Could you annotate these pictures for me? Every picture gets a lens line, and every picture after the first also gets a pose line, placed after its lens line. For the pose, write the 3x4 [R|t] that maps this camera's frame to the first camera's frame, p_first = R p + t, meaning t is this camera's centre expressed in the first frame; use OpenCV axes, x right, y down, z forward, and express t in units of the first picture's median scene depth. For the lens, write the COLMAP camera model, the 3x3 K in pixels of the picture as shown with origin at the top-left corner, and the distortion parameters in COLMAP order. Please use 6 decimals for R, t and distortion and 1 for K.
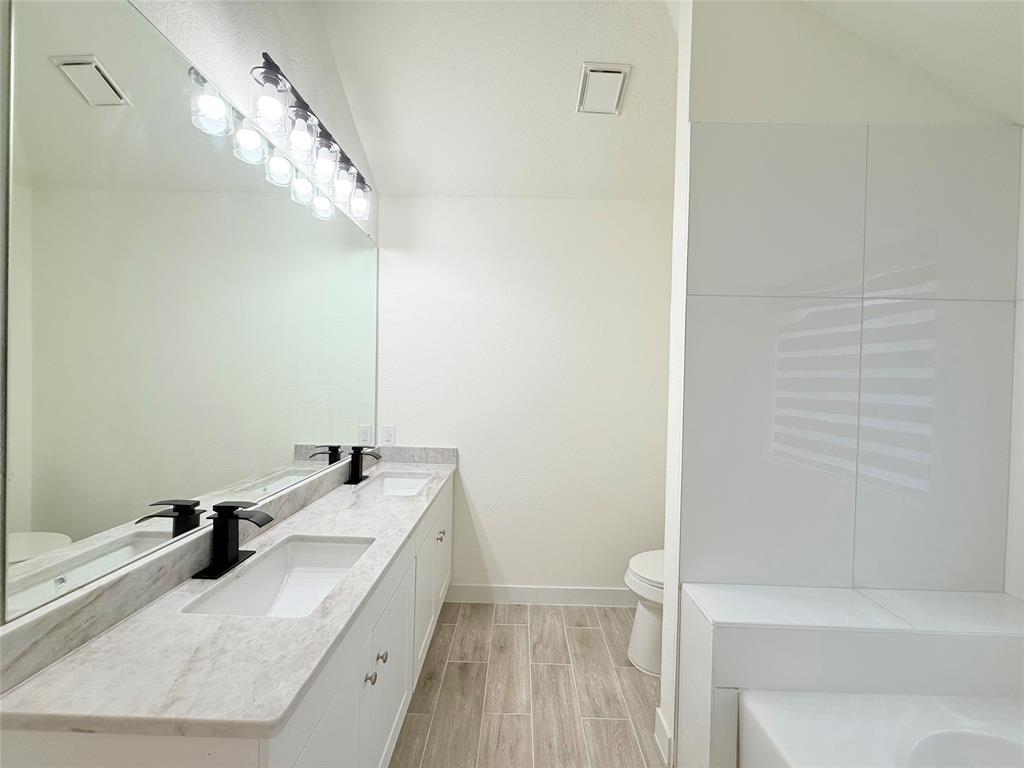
lens RADIAL K [[406.6, 0, 510.4], [0, 406.6, 383.8], [0, 0, 1]] dist [0.000686, 0.000477]
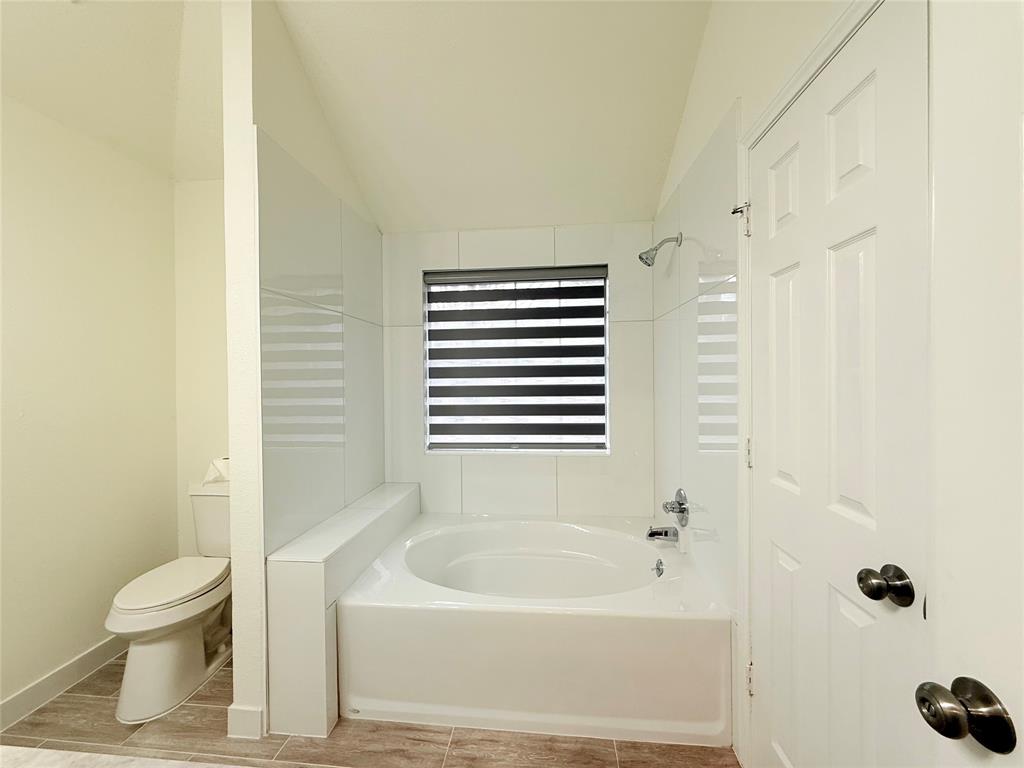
lens RADIAL K [[406.6, 0, 510.4], [0, 406.6, 383.8], [0, 0, 1]] dist [0.000686, 0.000477]
pose [[0.083119, -0.031806, 0.996032, -0.572993], [0.024426, 0.999255, 0.029870, 0.021319], [-0.996240, 0.021846, 0.083833, 0.264519]]
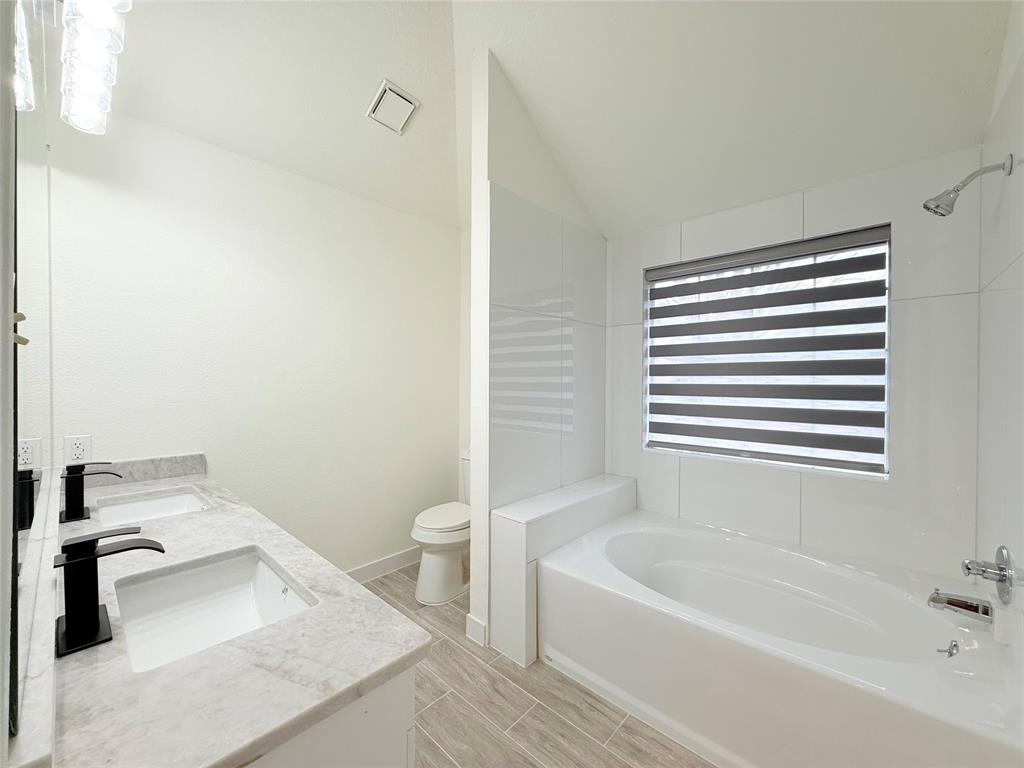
lens RADIAL K [[406.6, 0, 510.4], [0, 406.6, 383.8], [0, 0, 1]] dist [0.000686, 0.000477]
pose [[0.666274, -0.028124, 0.745177, -0.558285], [0.021183, 0.999599, 0.018787, 0.031164], [-0.745406, 0.003267, 0.666602, 0.018109]]
